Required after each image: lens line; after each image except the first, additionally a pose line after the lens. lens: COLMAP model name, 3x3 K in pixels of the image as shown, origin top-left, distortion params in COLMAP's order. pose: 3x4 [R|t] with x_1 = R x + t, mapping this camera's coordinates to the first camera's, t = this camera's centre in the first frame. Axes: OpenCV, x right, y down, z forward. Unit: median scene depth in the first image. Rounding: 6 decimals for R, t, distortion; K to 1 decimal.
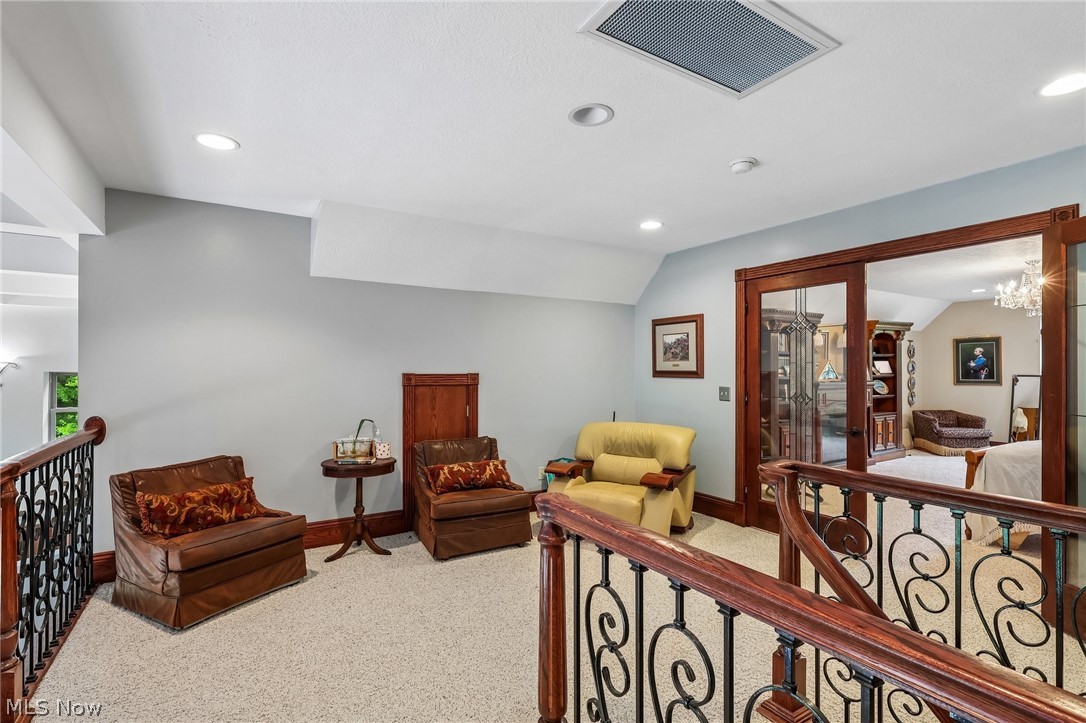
lens RADIAL K [[502.4, 0, 539.9], [0, 502.4, 365.7], [0, 0, 1]] dist [-0.002799, 0.000105]
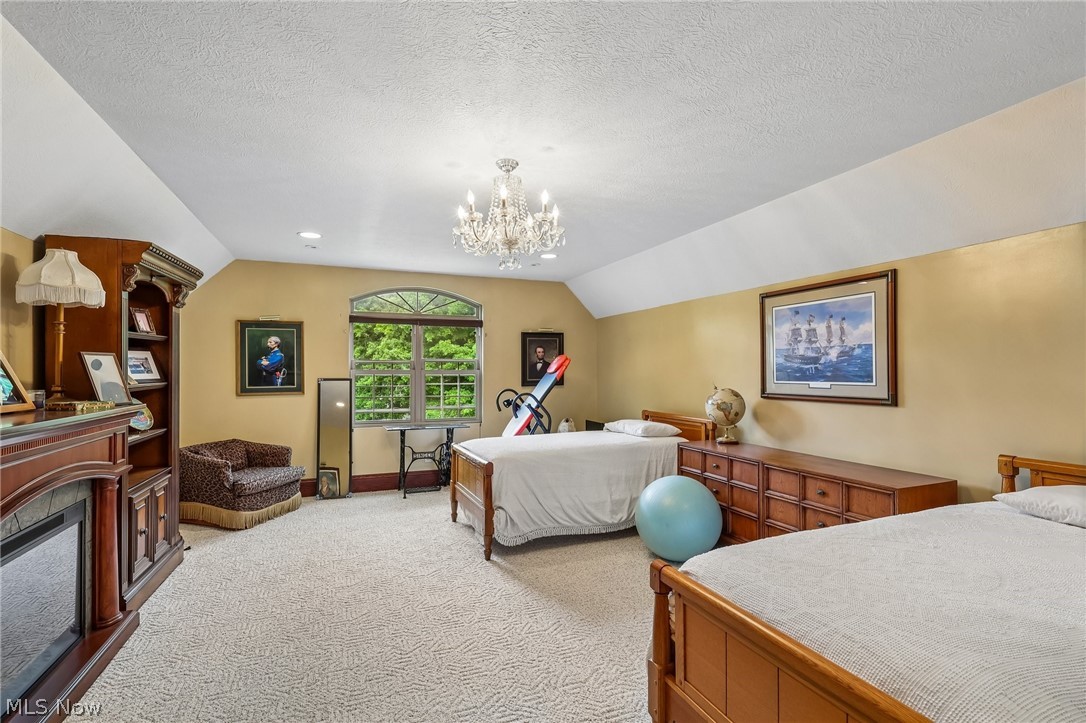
lens RADIAL K [[502.4, 0, 539.9], [0, 502.4, 365.7], [0, 0, 1]] dist [-0.002799, 0.000105]
pose [[0.168486, 0.007333, 0.985677, 0.317896], [-0.004981, 0.999966, -0.006588, 0.004195], [-0.985691, -0.003800, 0.168517, 0.585606]]
